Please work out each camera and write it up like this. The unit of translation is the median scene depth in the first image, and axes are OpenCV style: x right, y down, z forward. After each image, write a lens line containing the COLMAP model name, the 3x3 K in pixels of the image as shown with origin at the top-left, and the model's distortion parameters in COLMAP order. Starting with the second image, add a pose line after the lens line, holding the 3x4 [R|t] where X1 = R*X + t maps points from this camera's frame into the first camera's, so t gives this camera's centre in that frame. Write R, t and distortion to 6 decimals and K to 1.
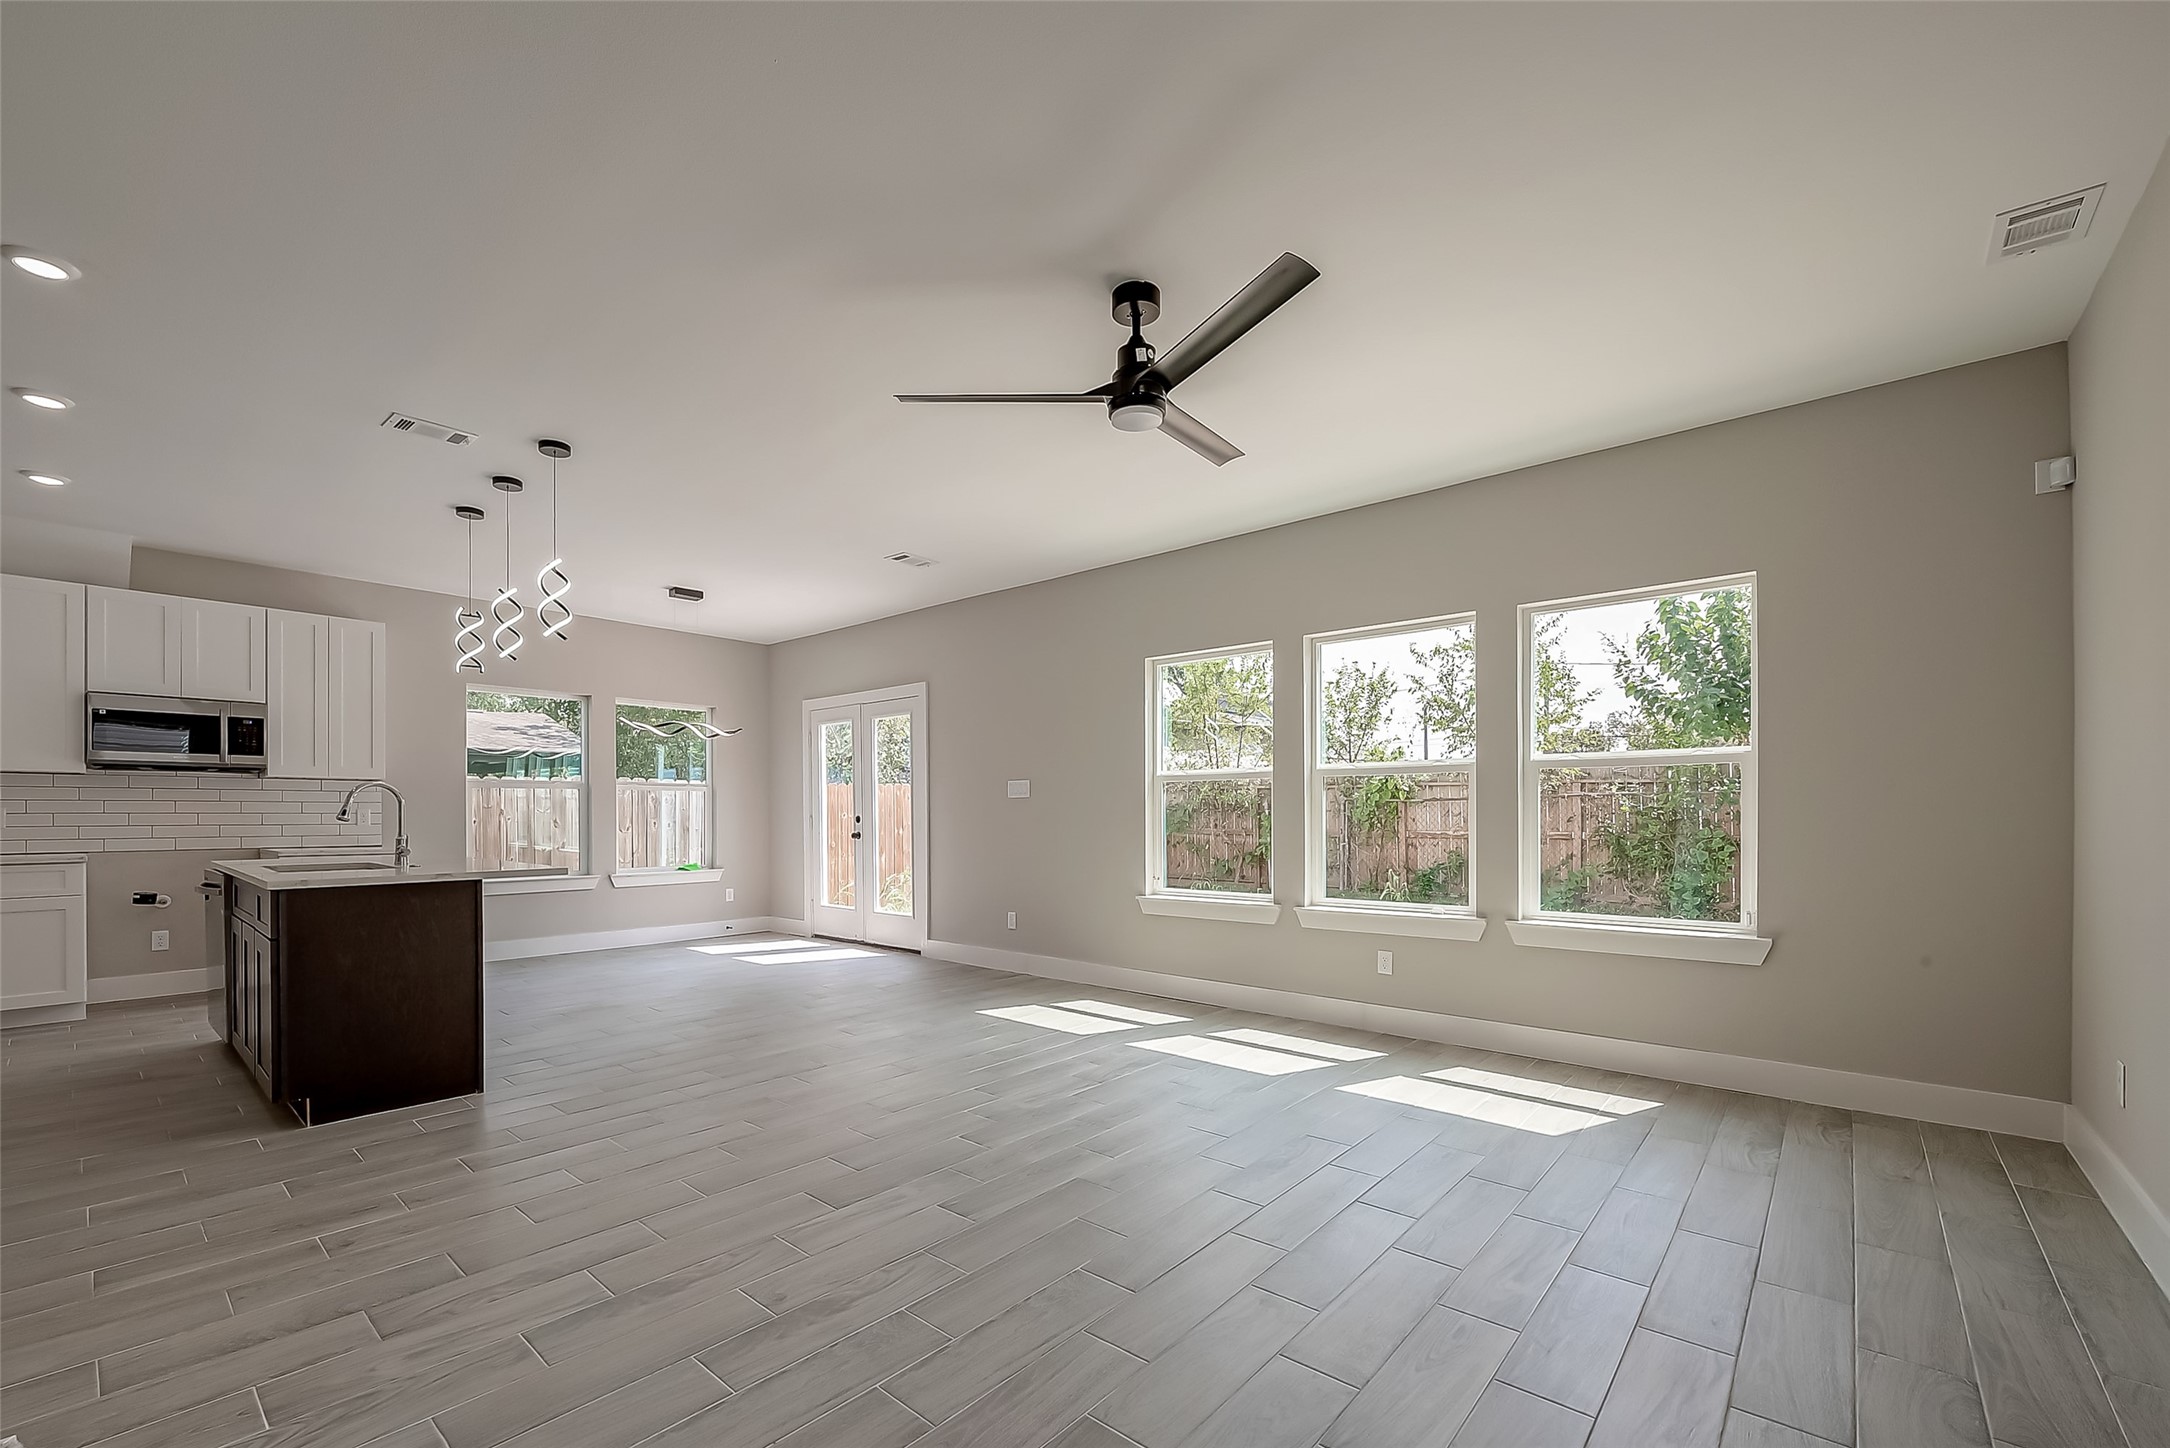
lens RADIAL K [[878.3, 0, 1080.5], [0, 878.3, 812.0], [0, 0, 1]] dist [-0.001705, 0.000094]
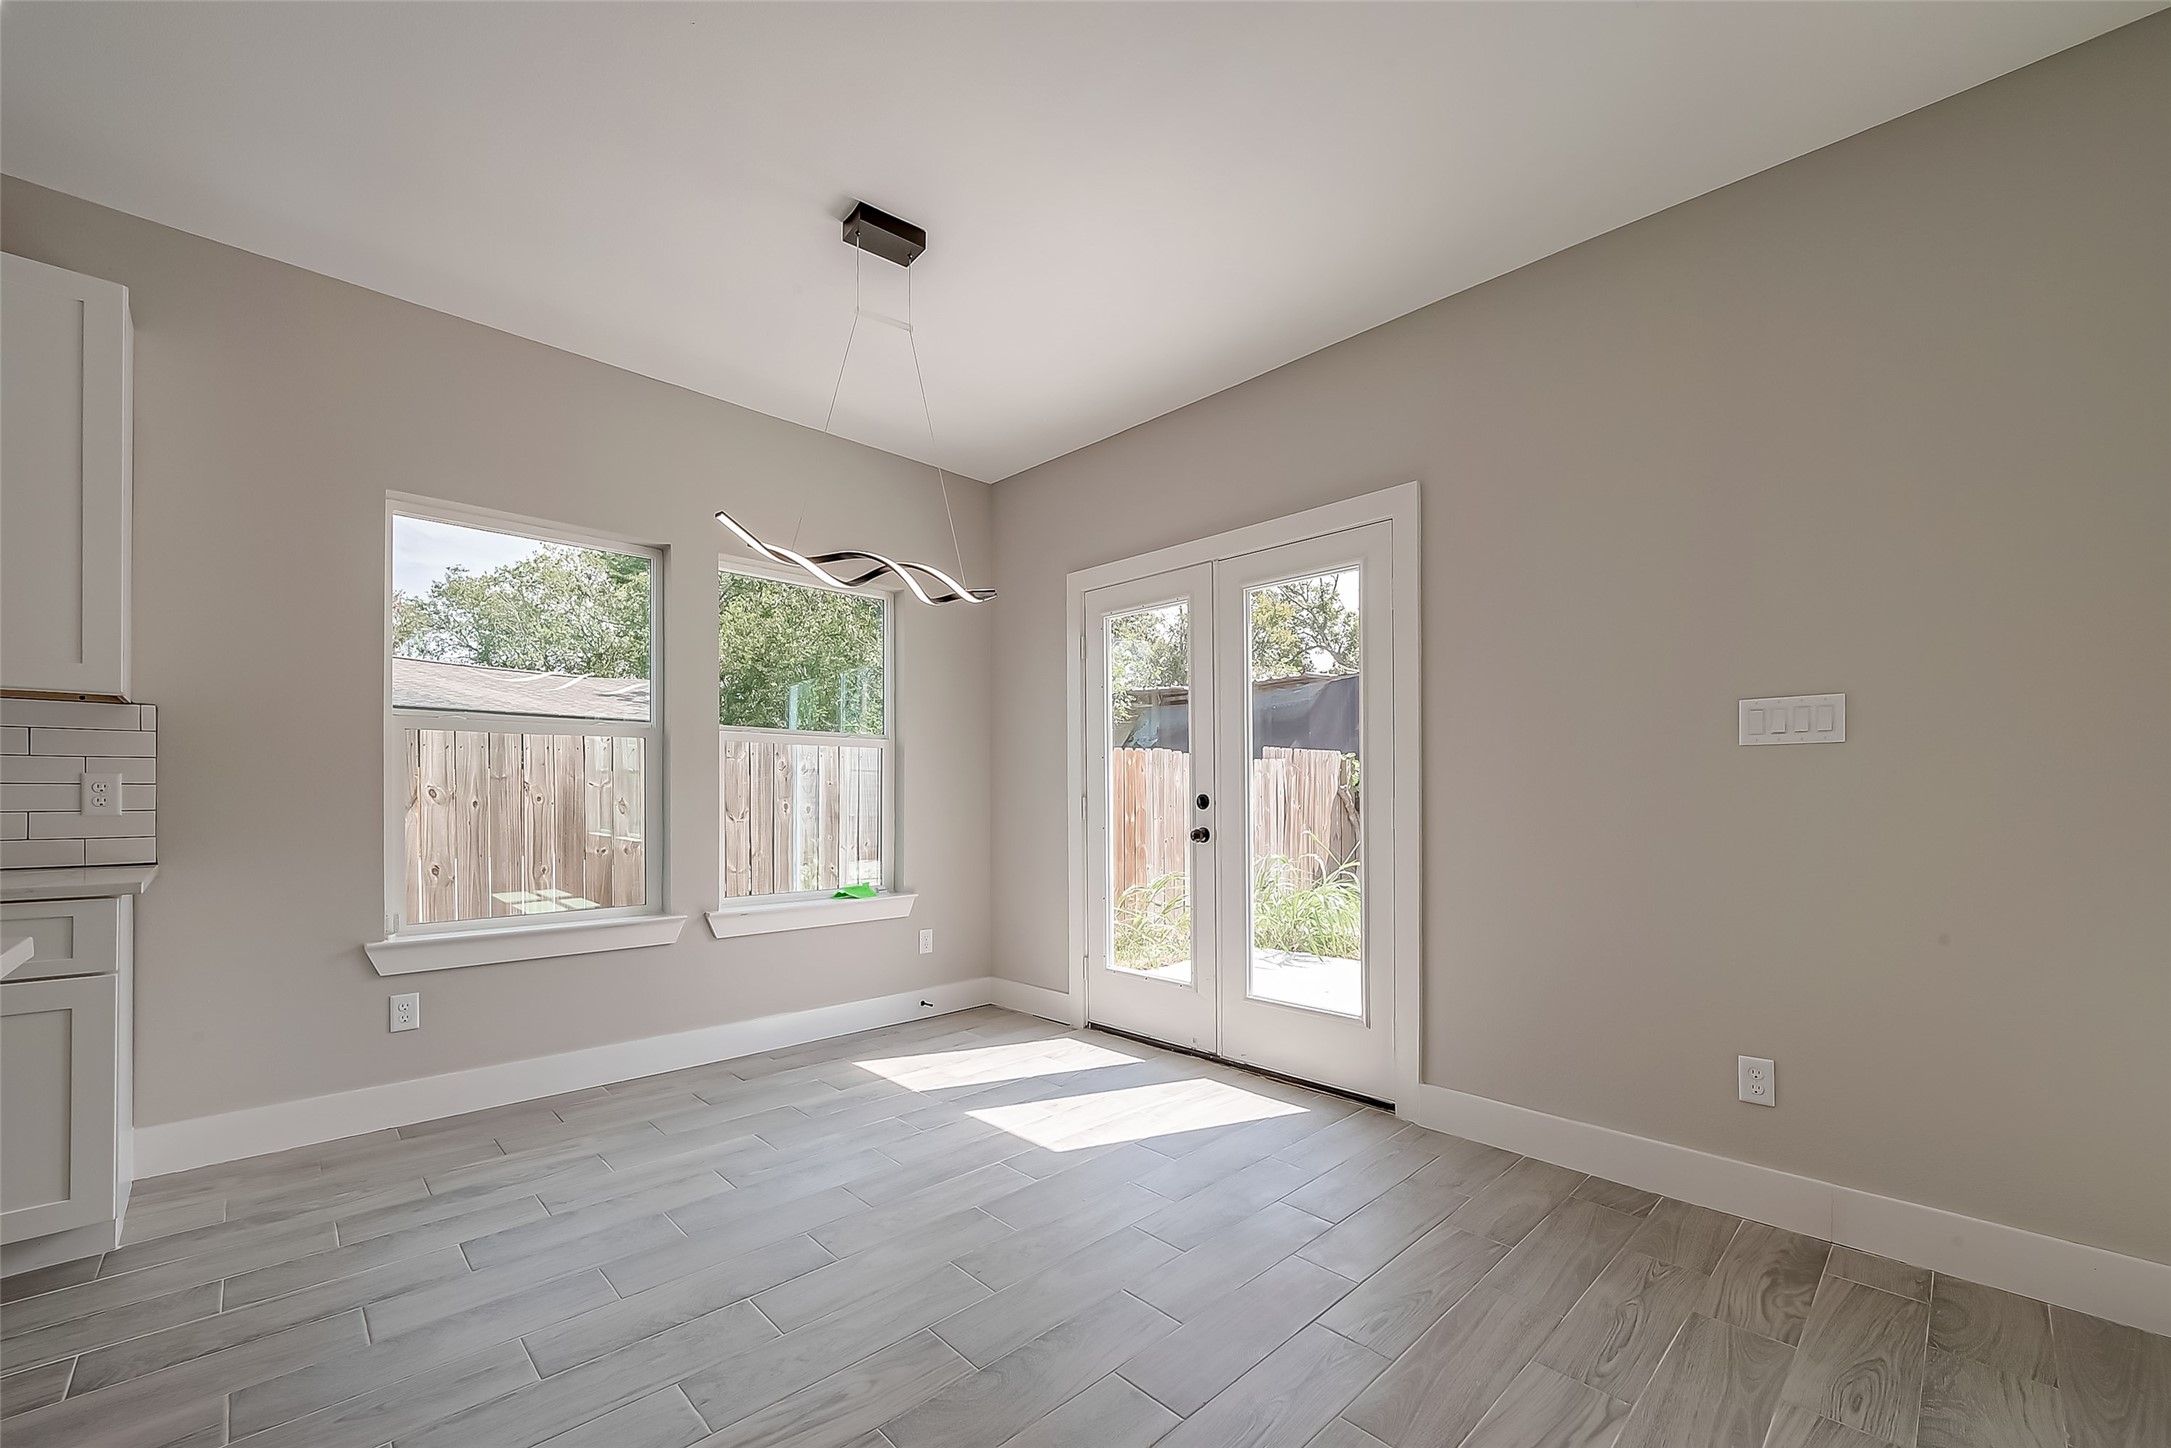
lens RADIAL K [[870.4, 0, 1121.6], [0, 870.4, 798.8], [0, 0, 1]] dist [-0.000979, -0.000137]
pose [[0.997752, 0.002997, -0.066941, -0.251692], [-0.002556, 0.999974, 0.006672, 0.003458], [0.066959, -0.006486, 0.997735, 0.490855]]
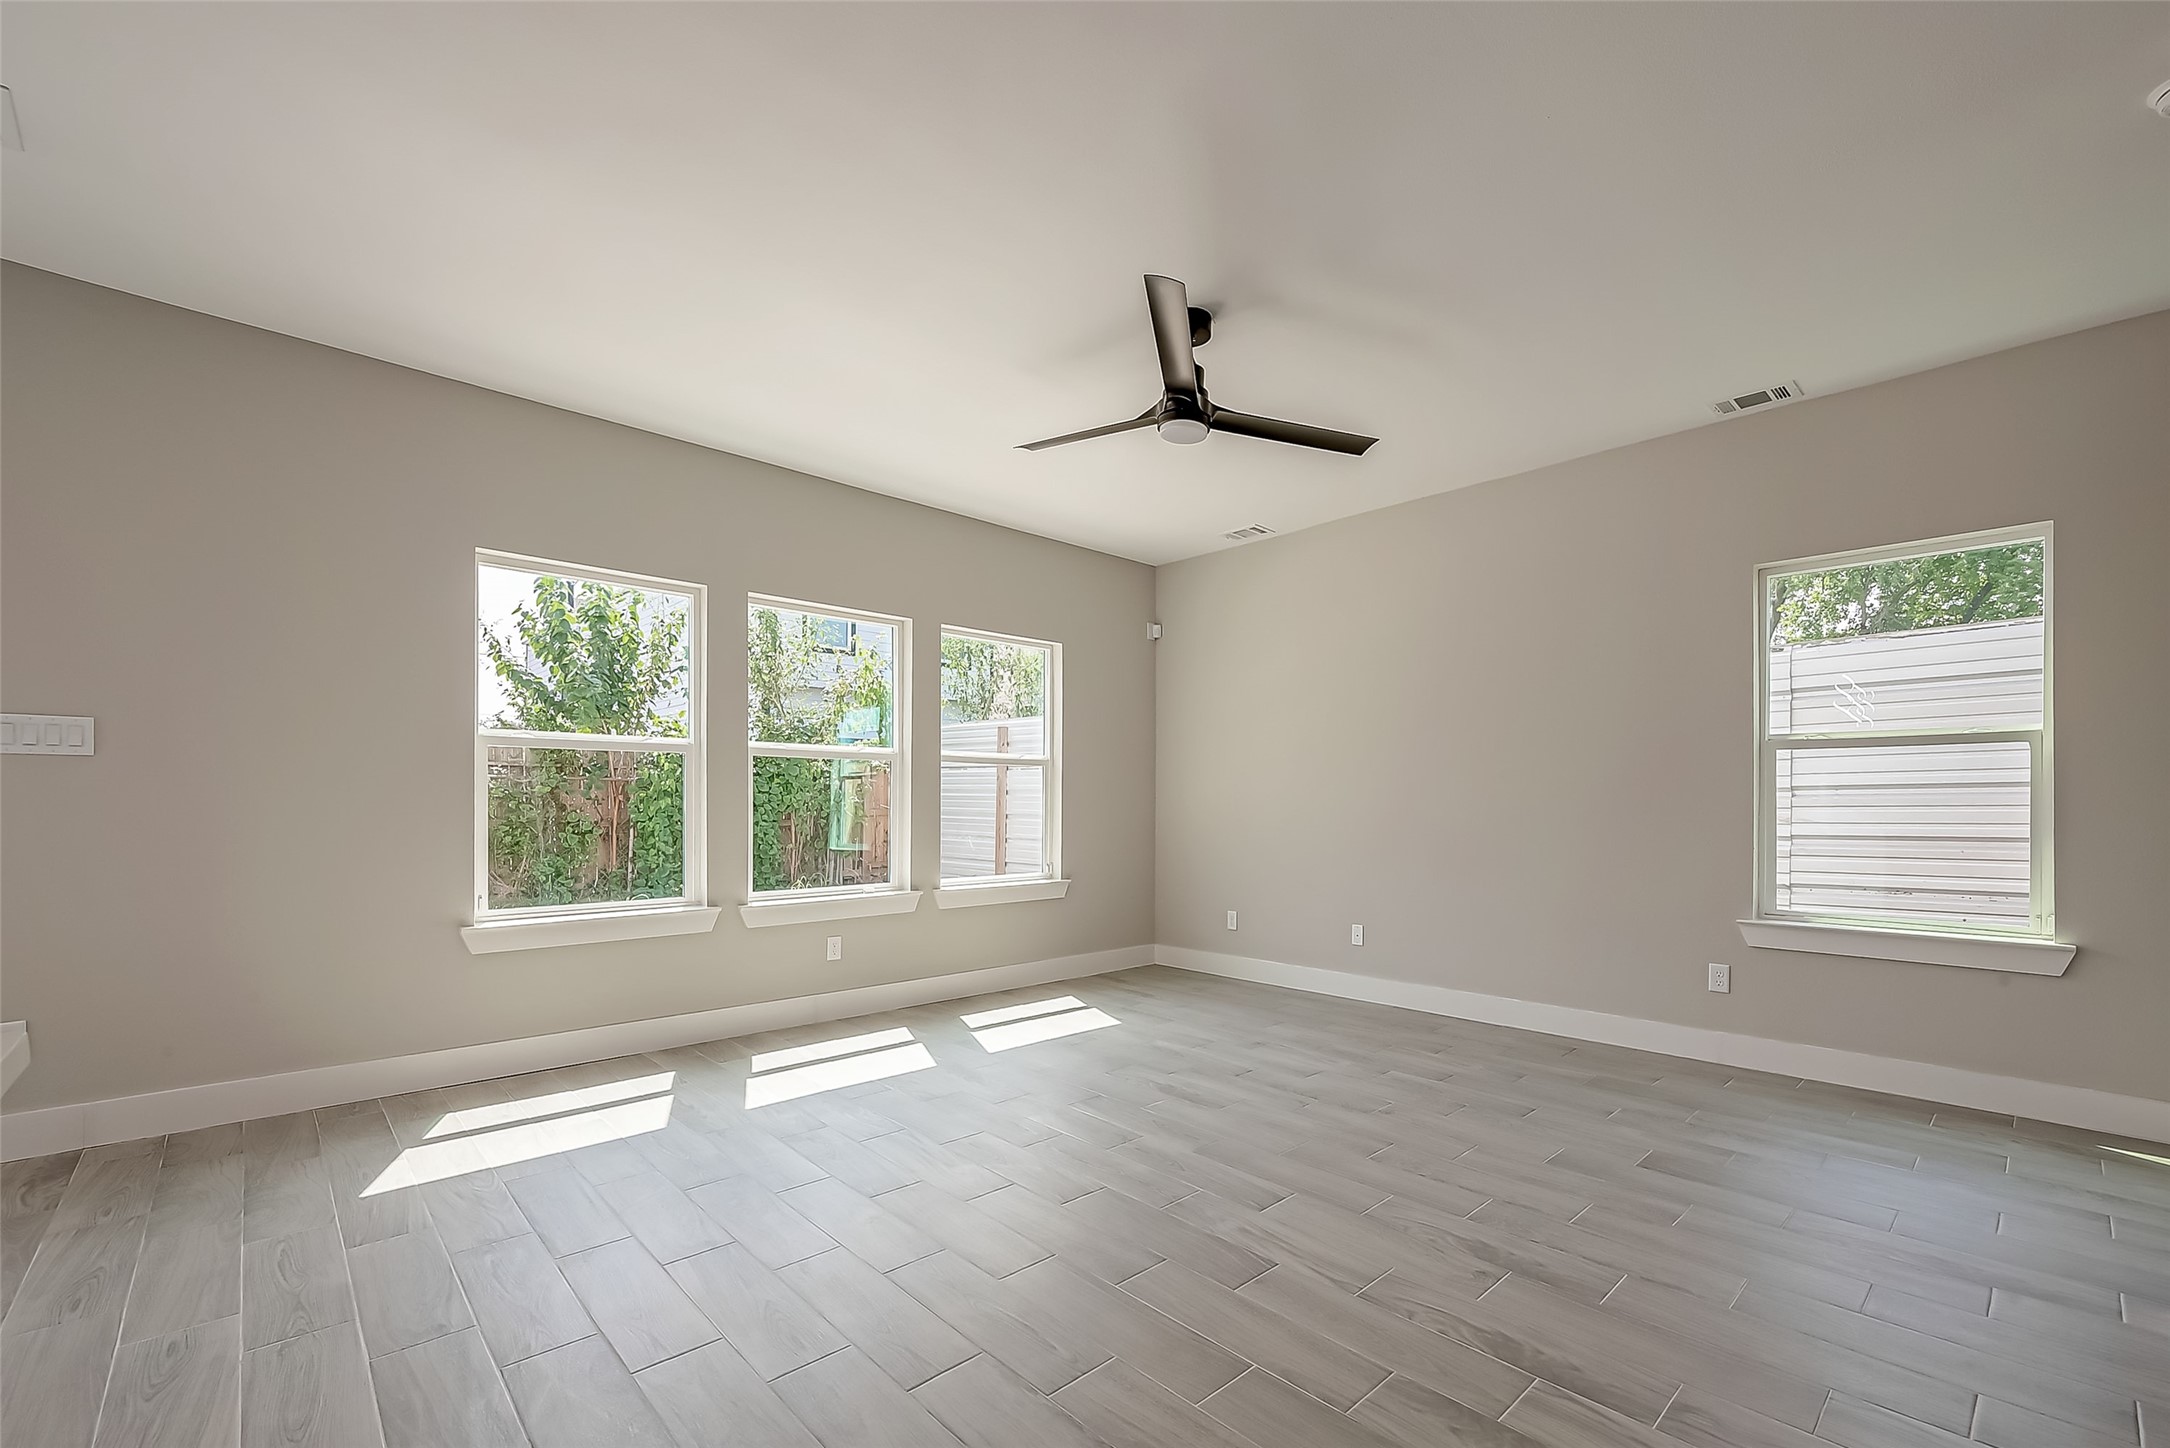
lens RADIAL K [[909.1, 0, 1094.6], [0, 909.1, 803.8], [0, 0, 1]] dist [-0.000205, 0.000226]
pose [[0.104953, 0.000881, 0.994477, -0.364551], [-0.006284, 0.999980, -0.000223, 0.003689], [-0.994457, -0.006226, 0.104957, 0.340343]]
